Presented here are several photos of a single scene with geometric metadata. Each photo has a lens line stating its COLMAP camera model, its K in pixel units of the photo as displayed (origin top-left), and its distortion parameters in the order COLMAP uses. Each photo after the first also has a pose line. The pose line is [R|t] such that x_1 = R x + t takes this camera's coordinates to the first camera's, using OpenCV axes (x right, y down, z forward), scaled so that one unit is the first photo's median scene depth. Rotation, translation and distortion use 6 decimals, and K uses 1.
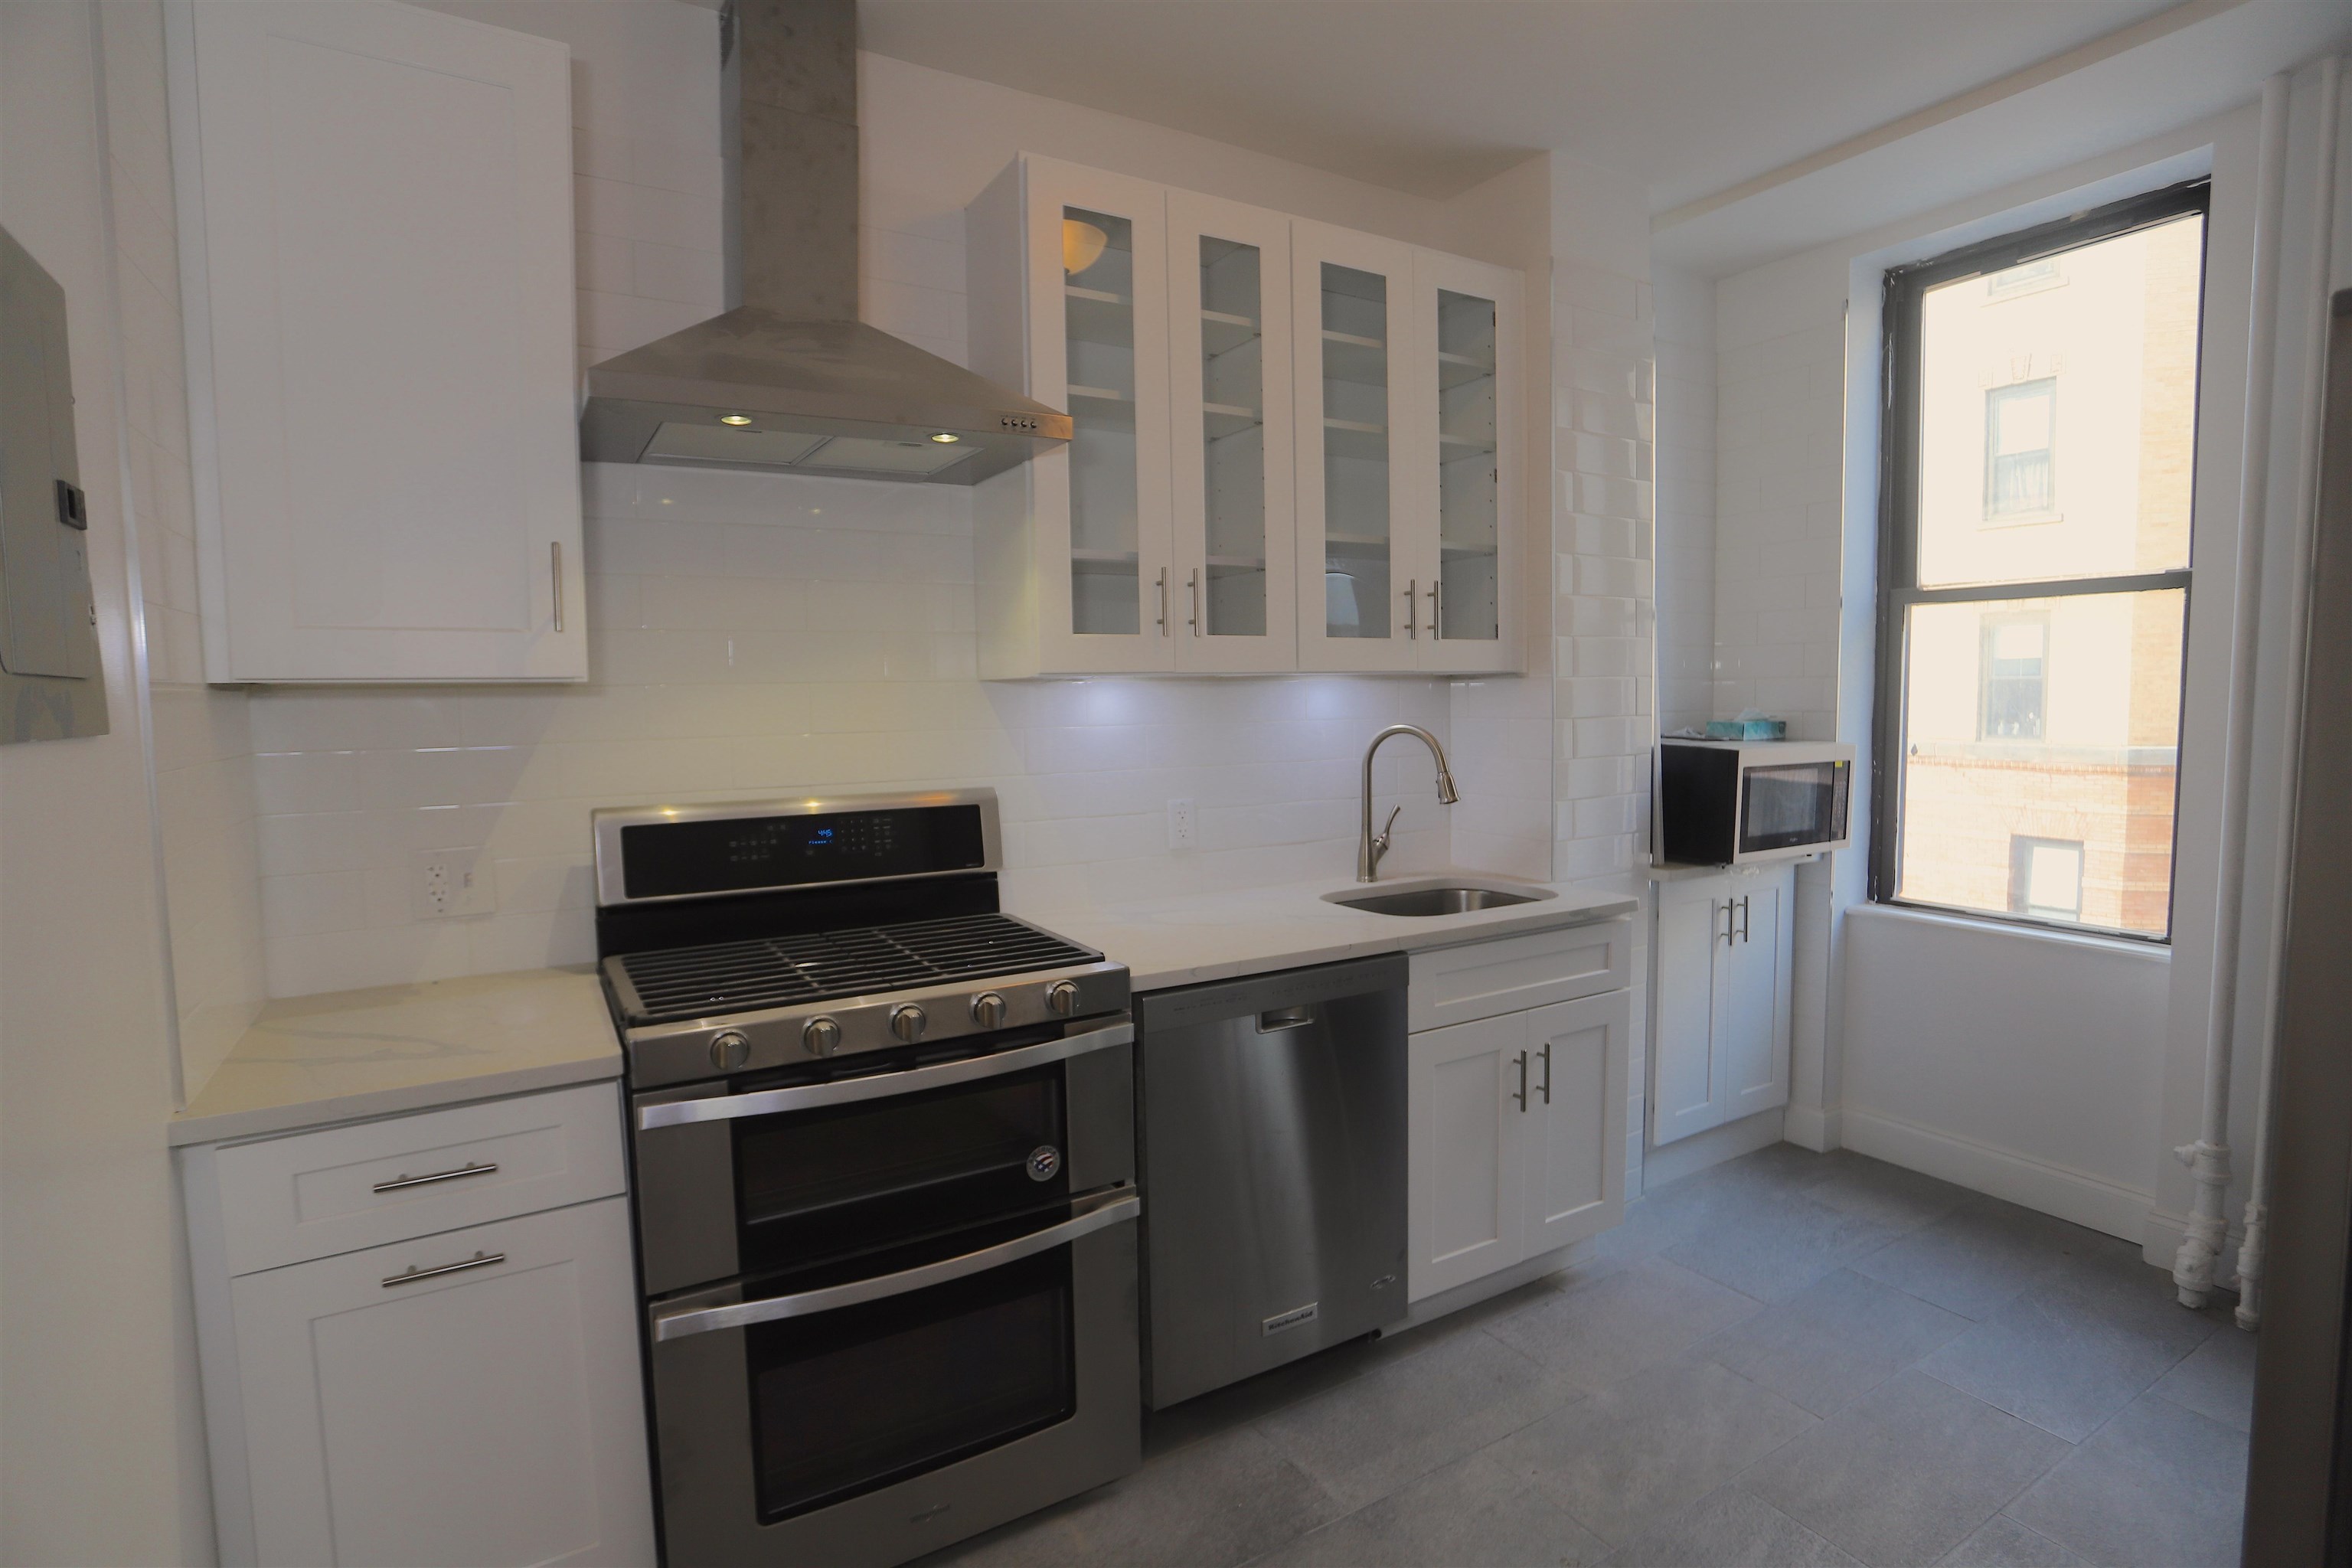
lens RADIAL K [[1166.9, 0, 1203.8], [0, 1166.9, 783.0], [0, 0, 1]] dist [-0.077978, 0.036148]
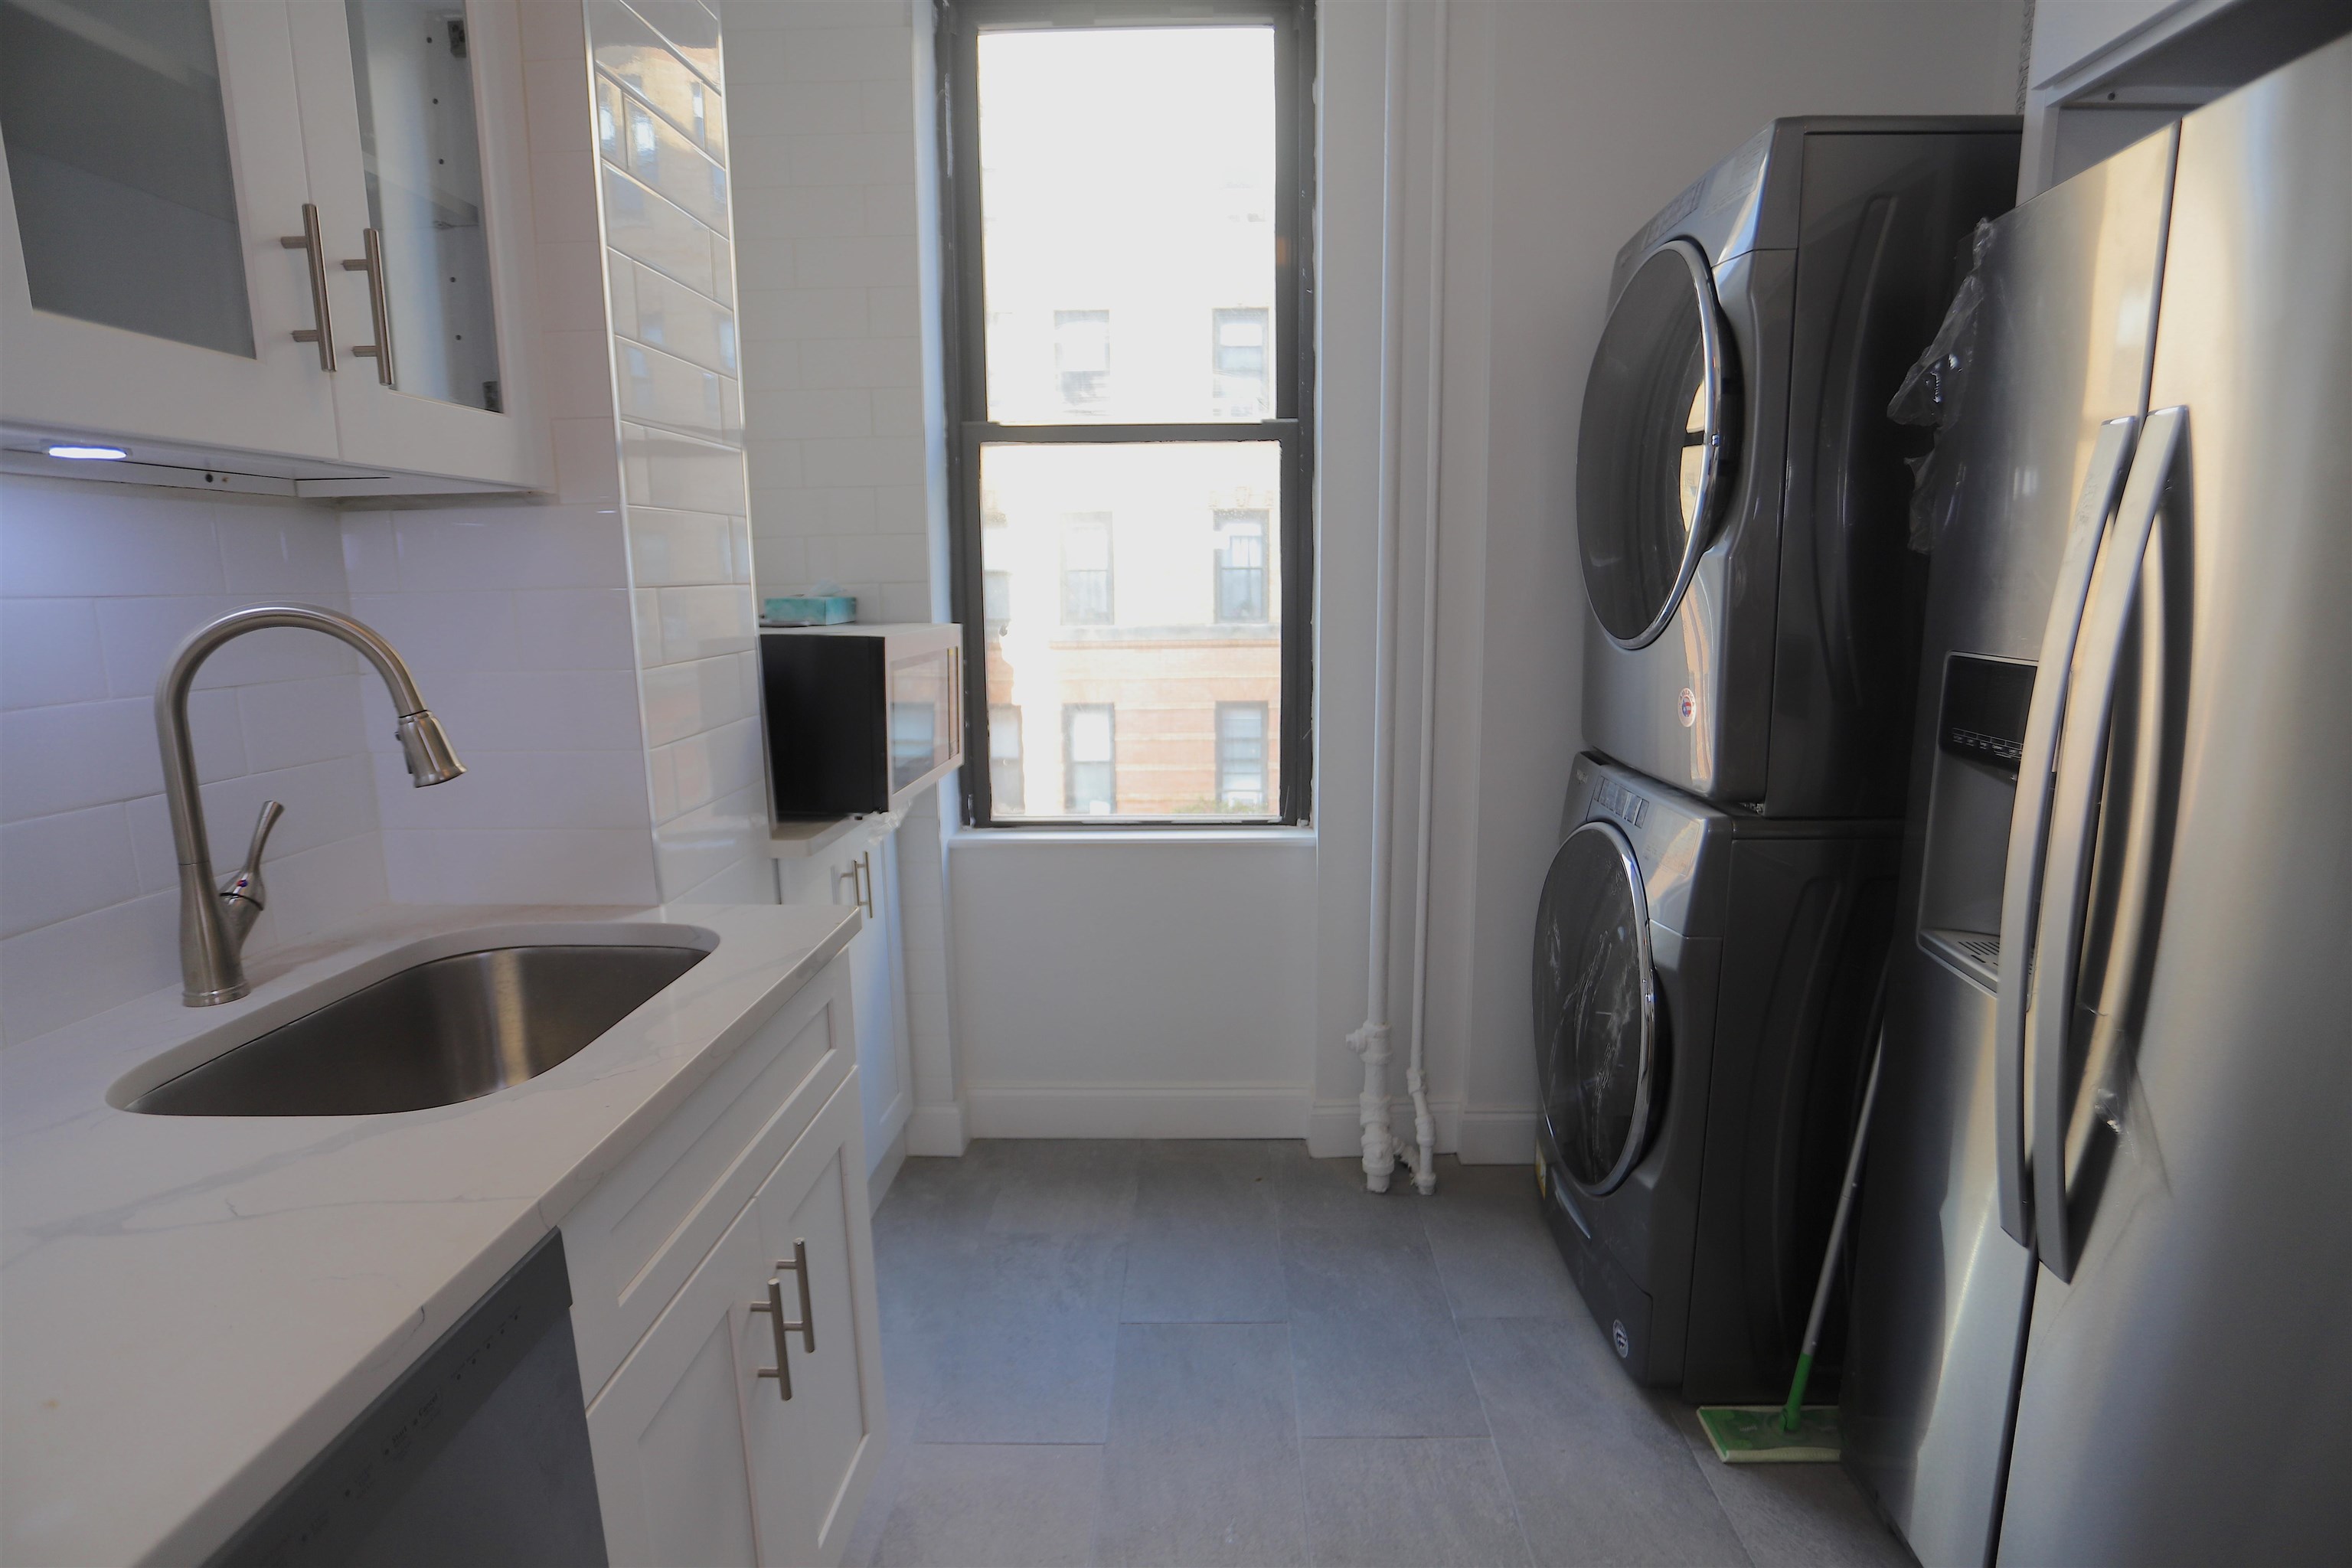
lens RADIAL K [[1166.9, 0, 1203.8], [0, 1166.9, 783.0], [0, 0, 1]] dist [-0.077978, 0.036148]
pose [[0.529612, -0.138296, 0.836890, 0.006711], [0.067600, 0.990363, 0.120879, -0.016419], [-0.845542, -0.007445, 0.533857, 0.592814]]
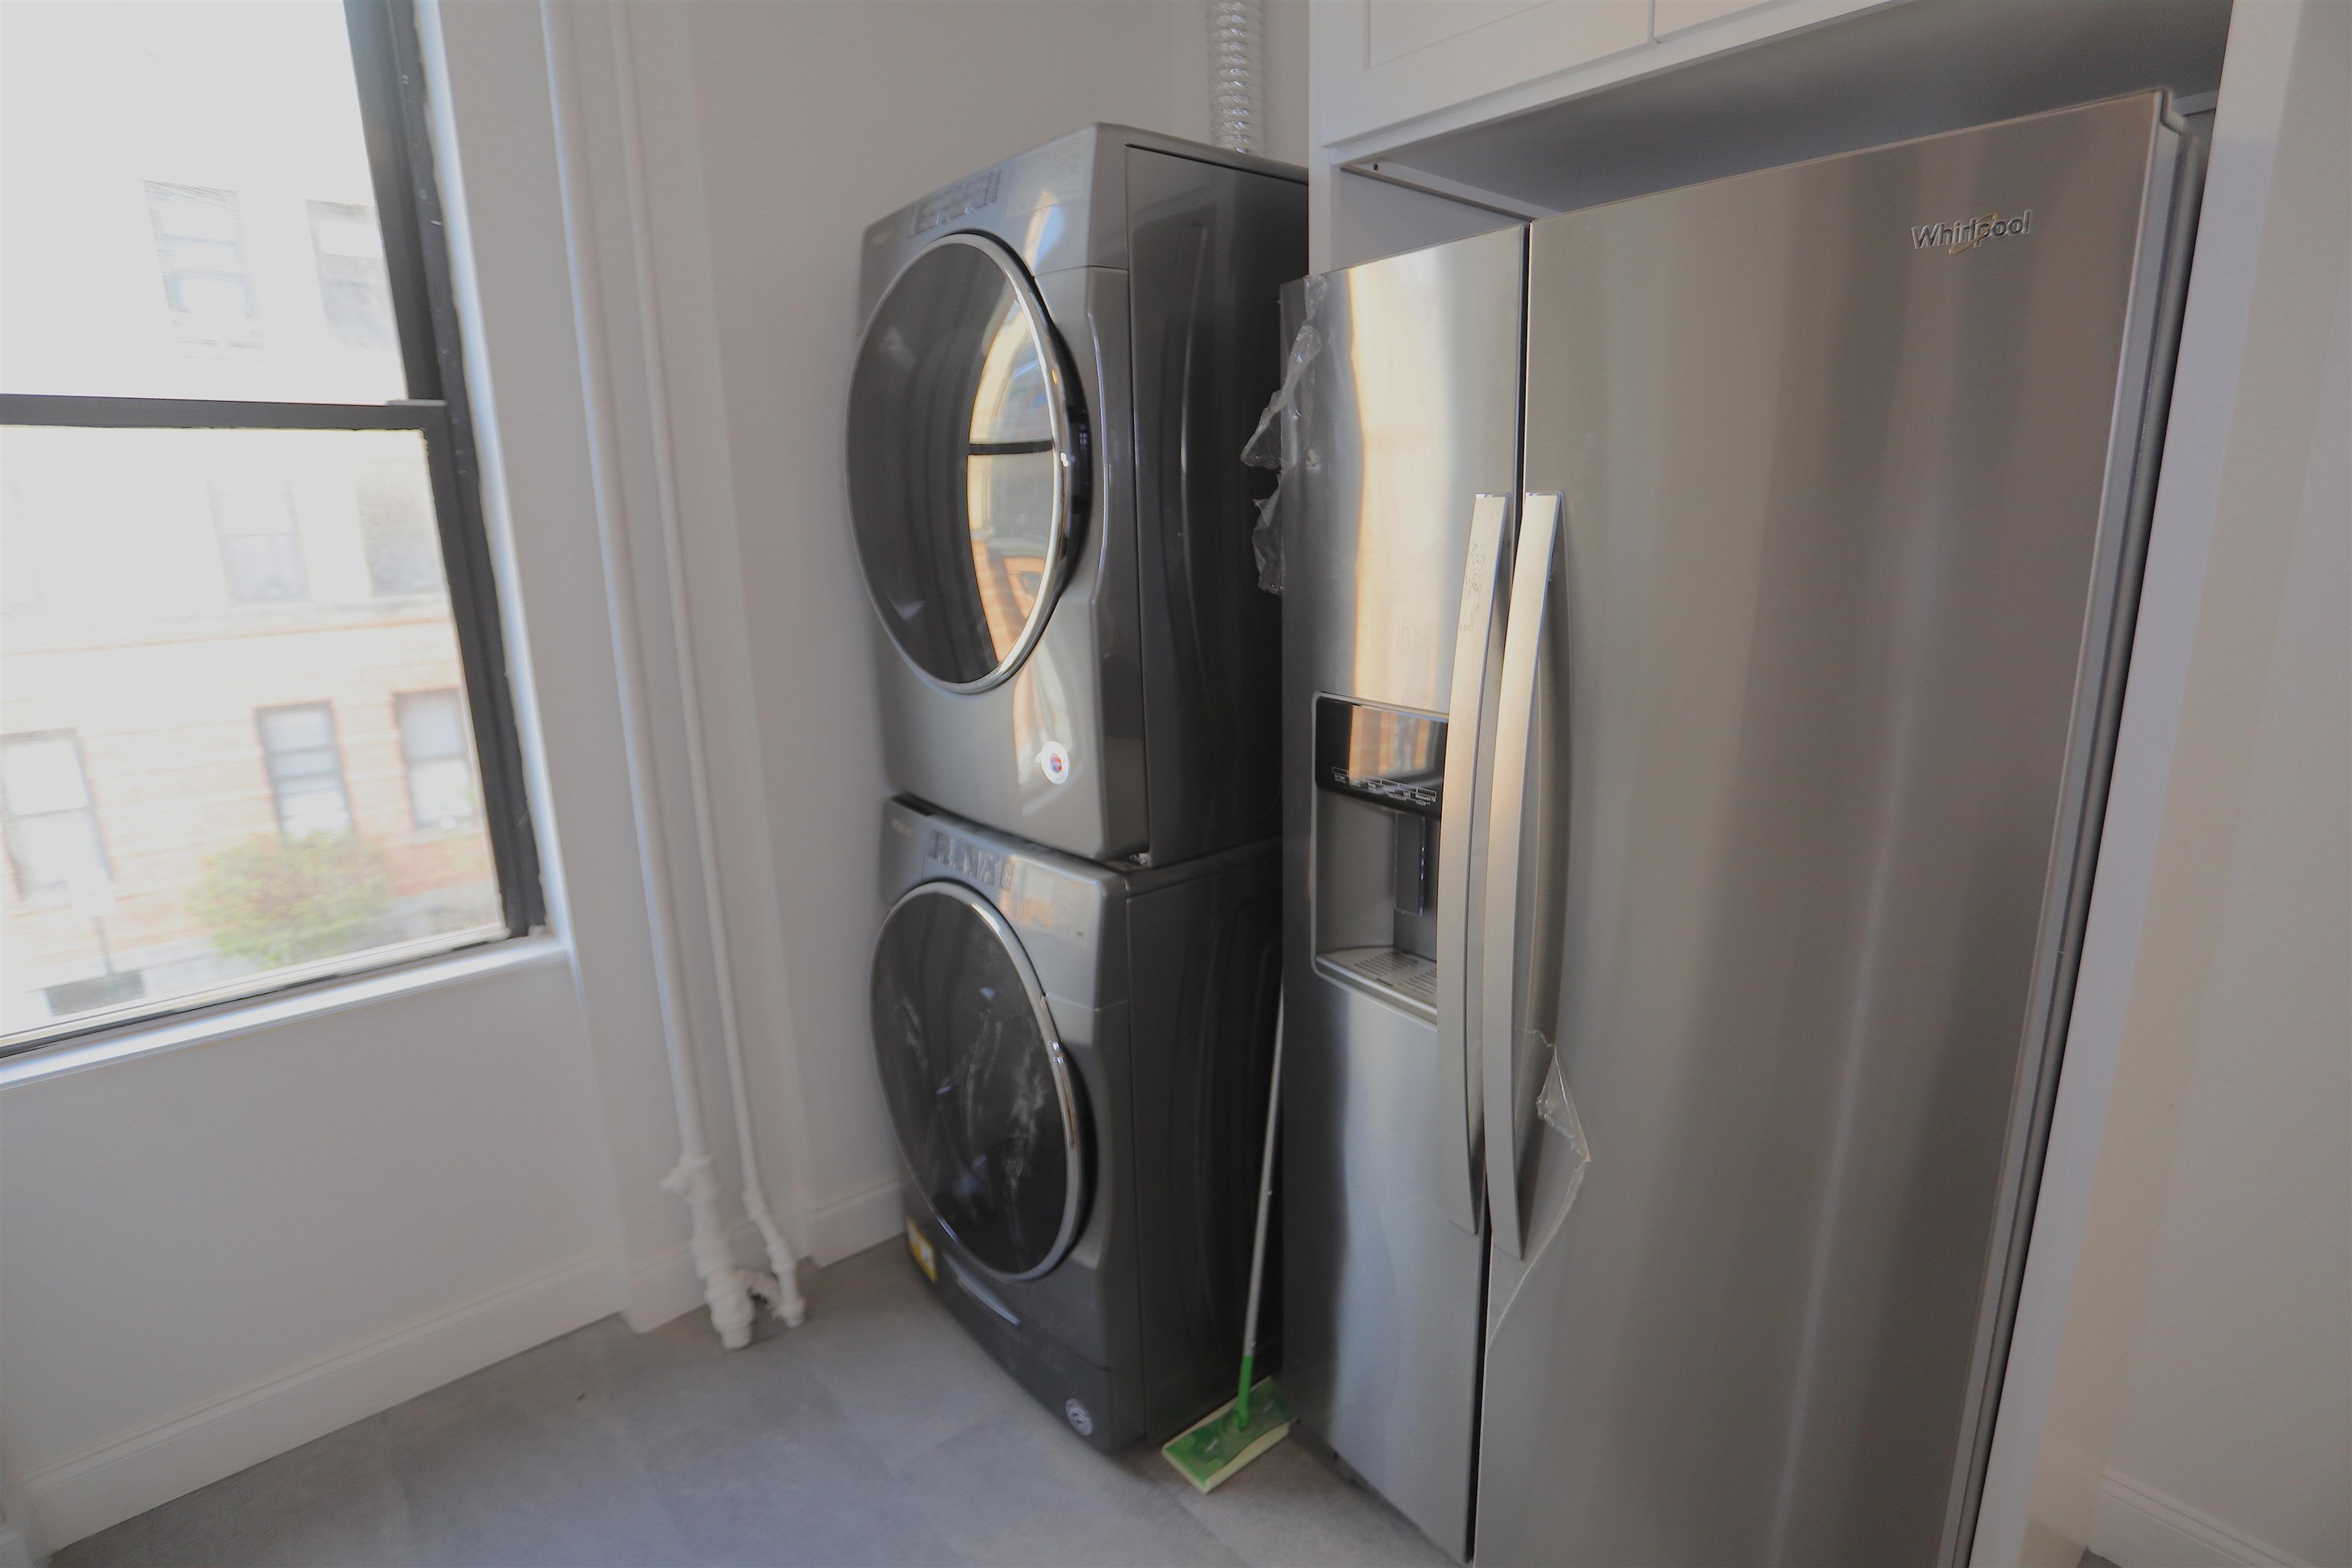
lens RADIAL K [[1156.9, 0, 1212.1], [0, 1156.9, 784.1], [0, 0, 1]] dist [-0.082953, 0.040271]
pose [[-0.177586, -0.213528, 0.960661, 0.118034], [0.099443, 0.967287, 0.233383, -0.085970], [-0.979068, 0.136976, -0.150542, 0.729116]]
